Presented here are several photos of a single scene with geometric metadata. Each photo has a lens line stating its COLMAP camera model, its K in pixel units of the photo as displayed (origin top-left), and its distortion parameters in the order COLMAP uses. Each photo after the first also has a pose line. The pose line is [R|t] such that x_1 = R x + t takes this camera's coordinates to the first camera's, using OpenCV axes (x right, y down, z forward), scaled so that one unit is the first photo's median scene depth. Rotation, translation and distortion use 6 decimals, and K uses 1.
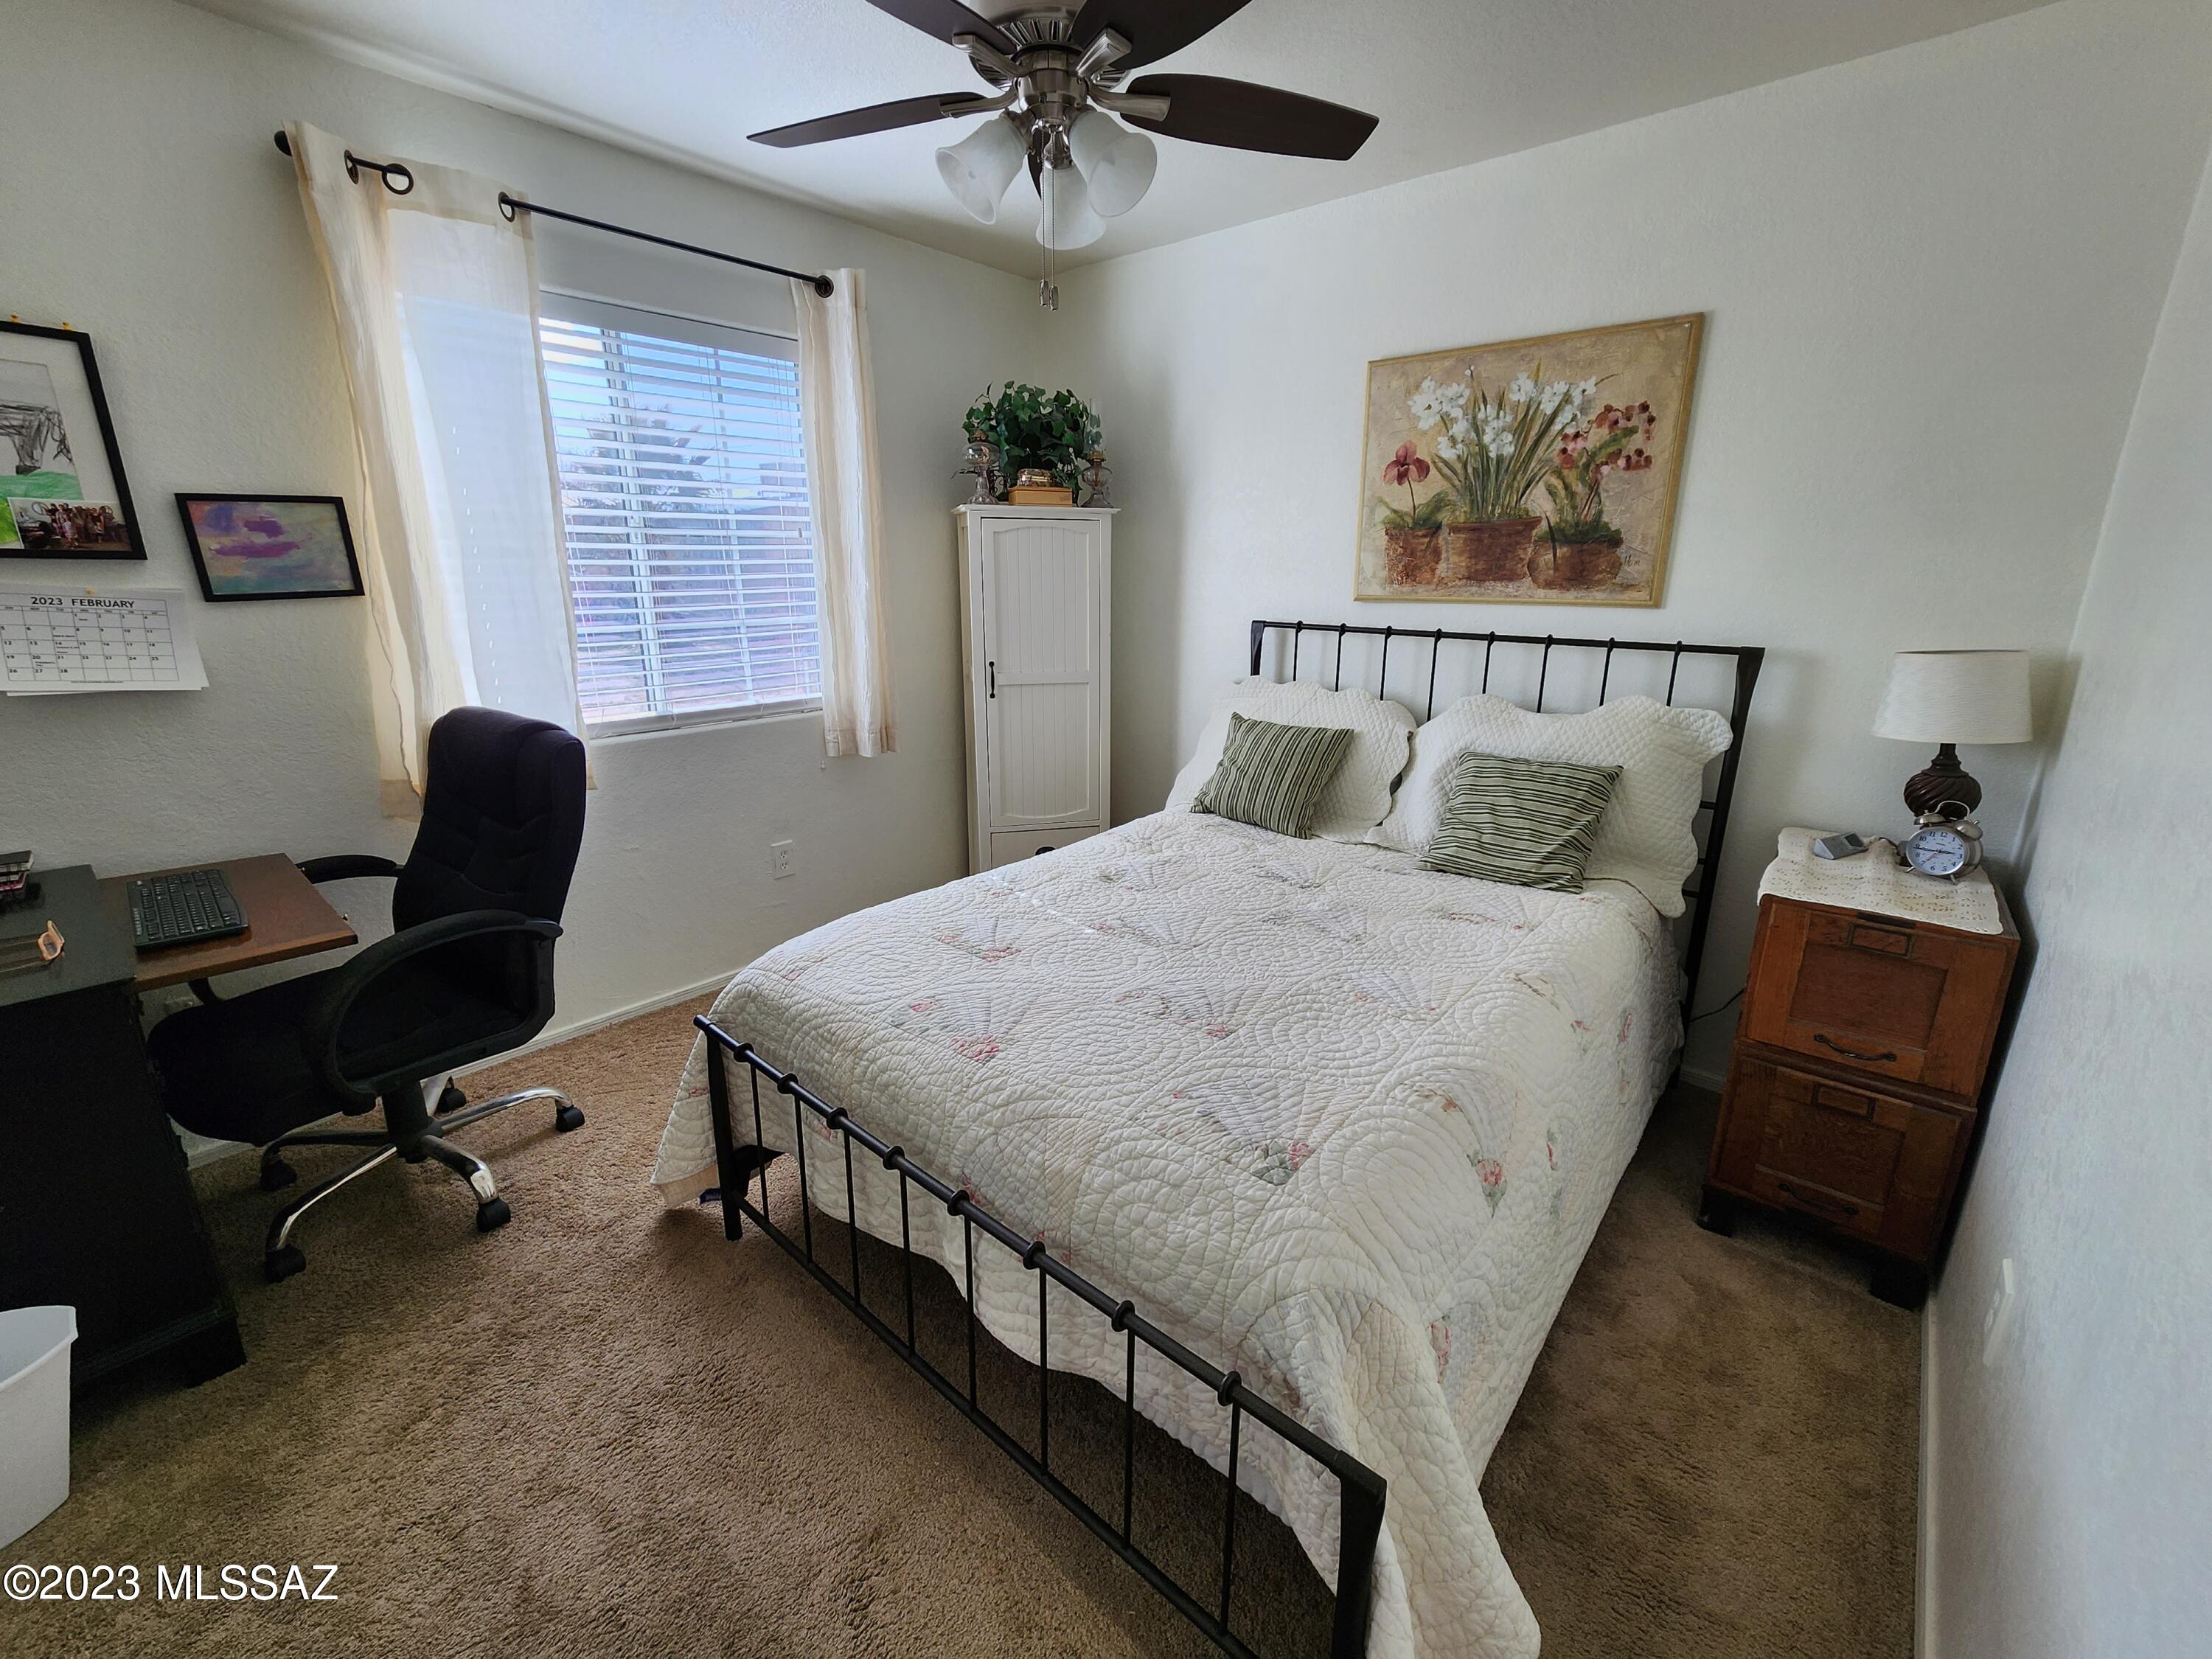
lens RADIAL K [[924.2, 0, 1105.3], [0, 924.2, 819.5], [0, 0, 1]] dist [0.001882, -0.001800]
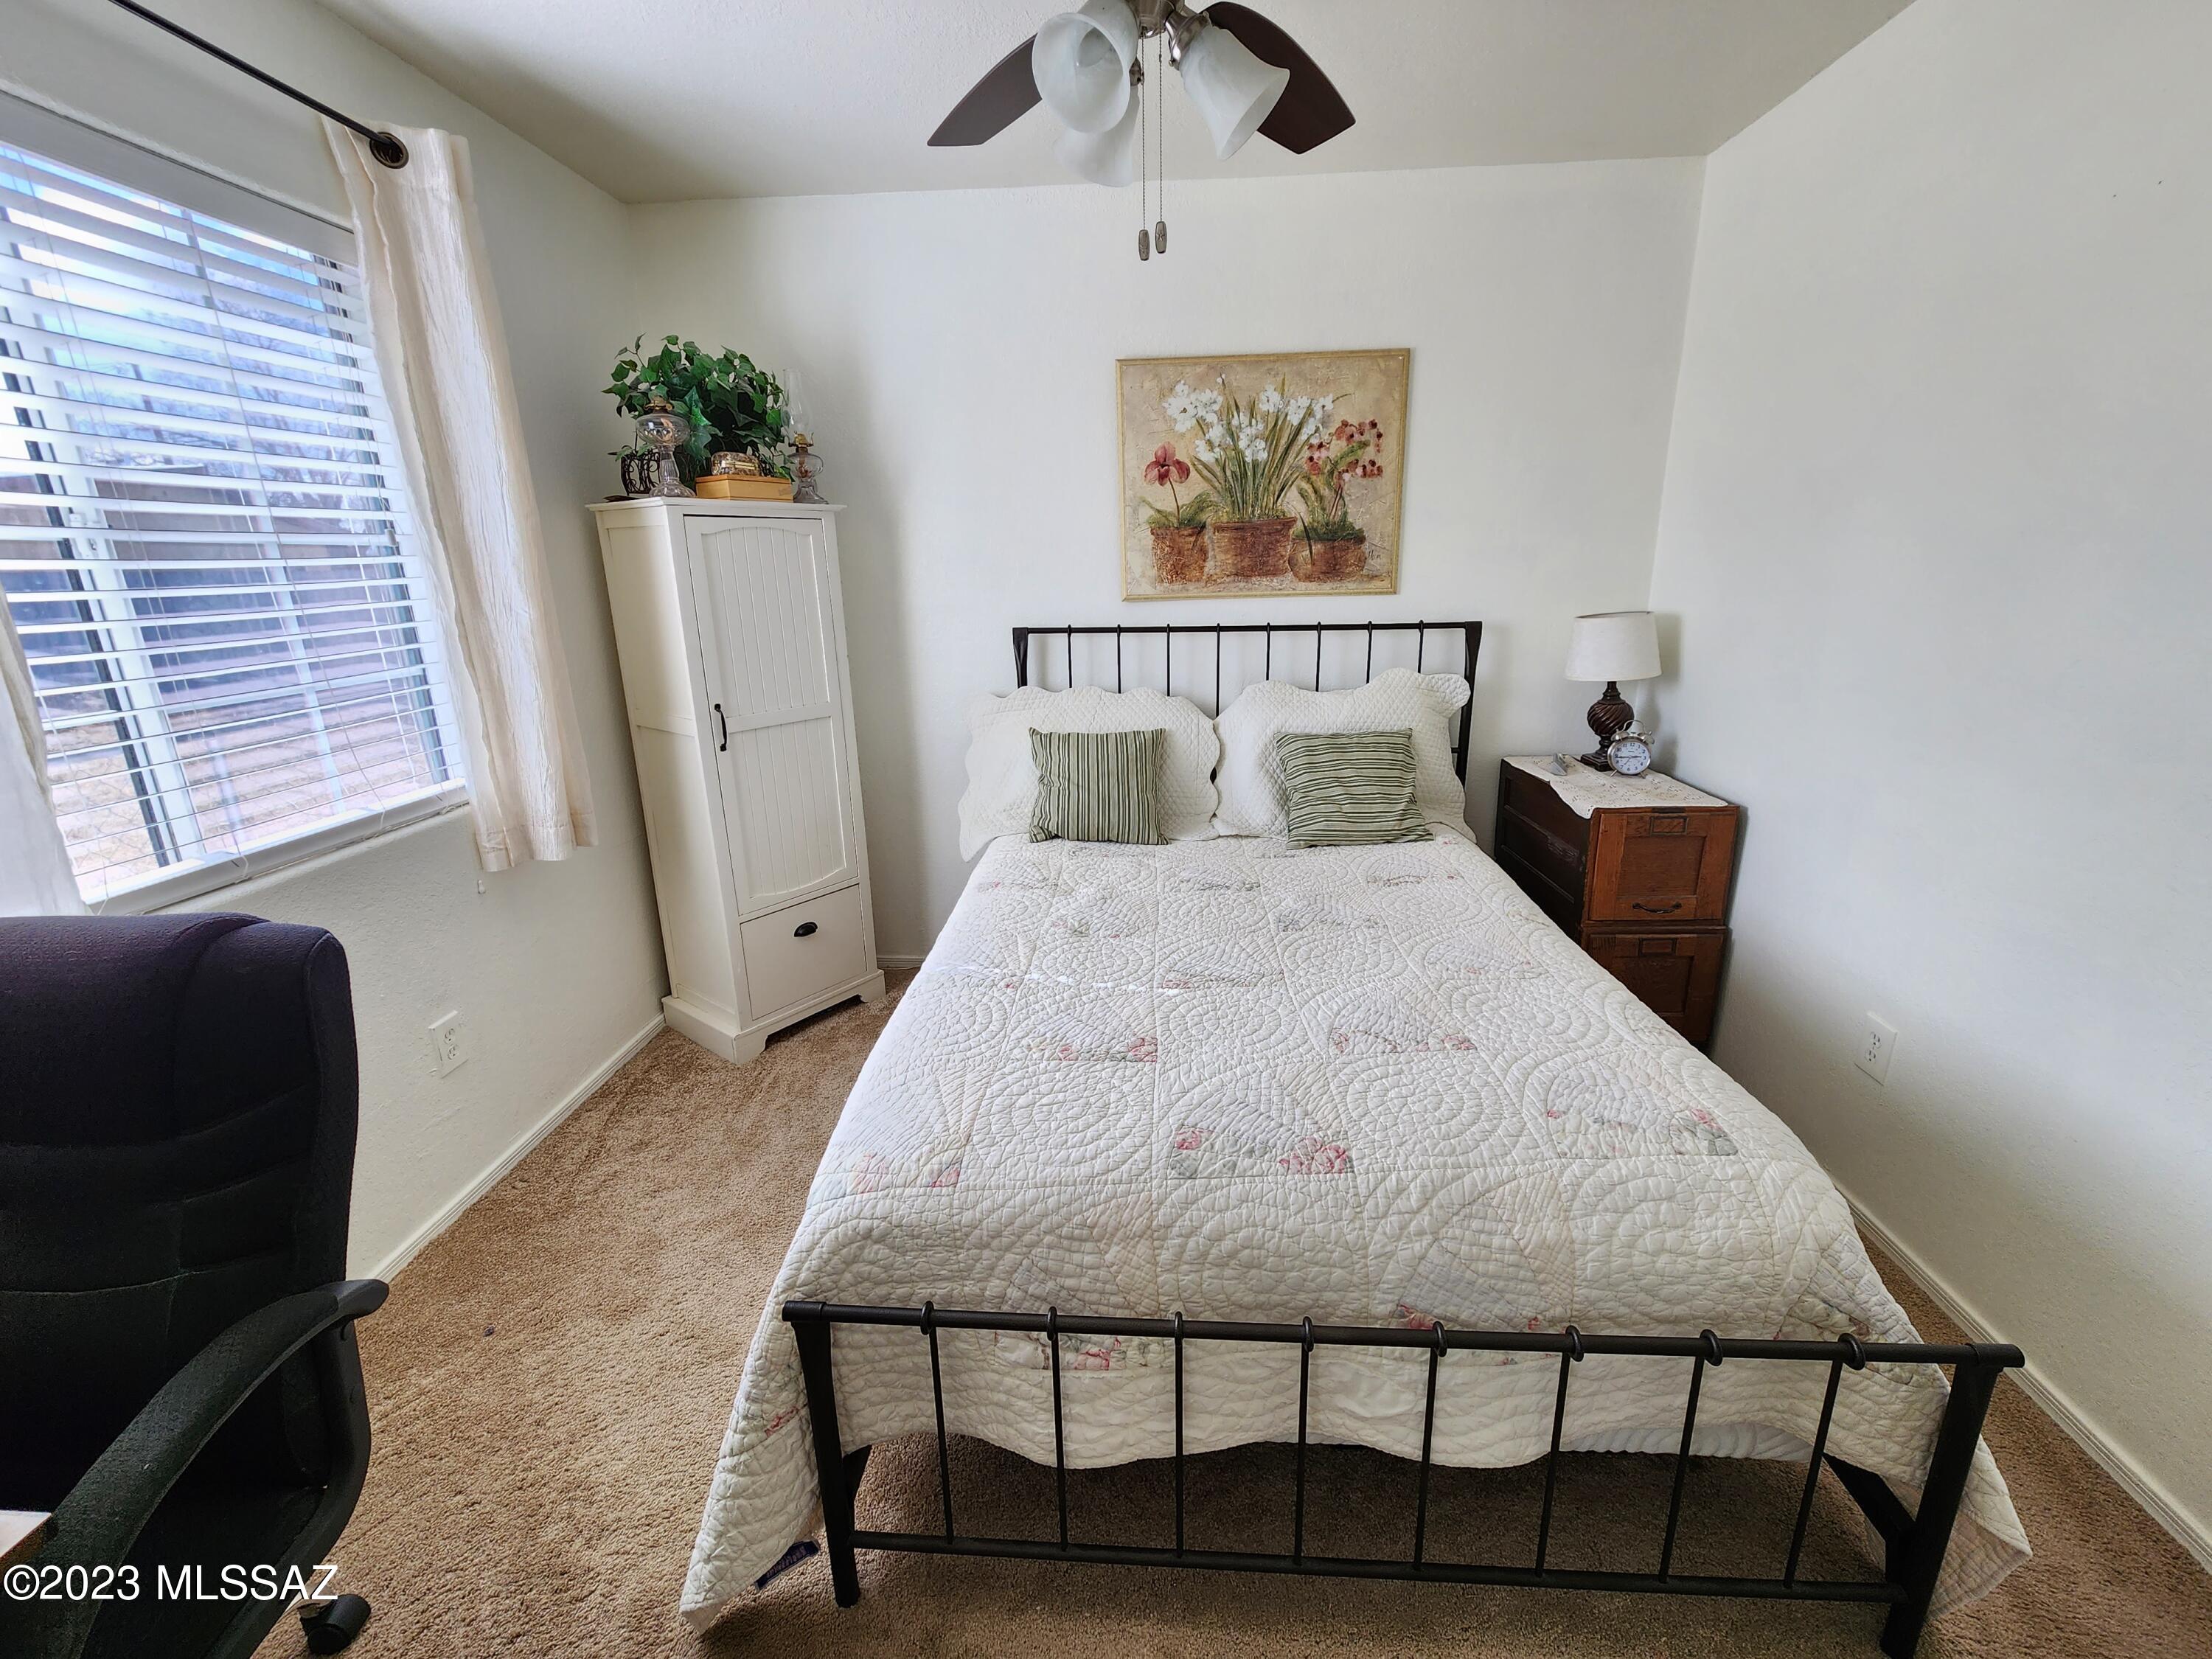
lens RADIAL K [[924.2, 0, 1108.9], [0, 924.2, 820.9], [0, 0, 1]] dist [0.001882, -0.001800]
pose [[0.788035, -0.187474, 0.586390, -0.448968], [0.187603, 0.980330, 0.061305, -0.083704], [-0.586349, 0.061698, 0.807705, 0.268934]]
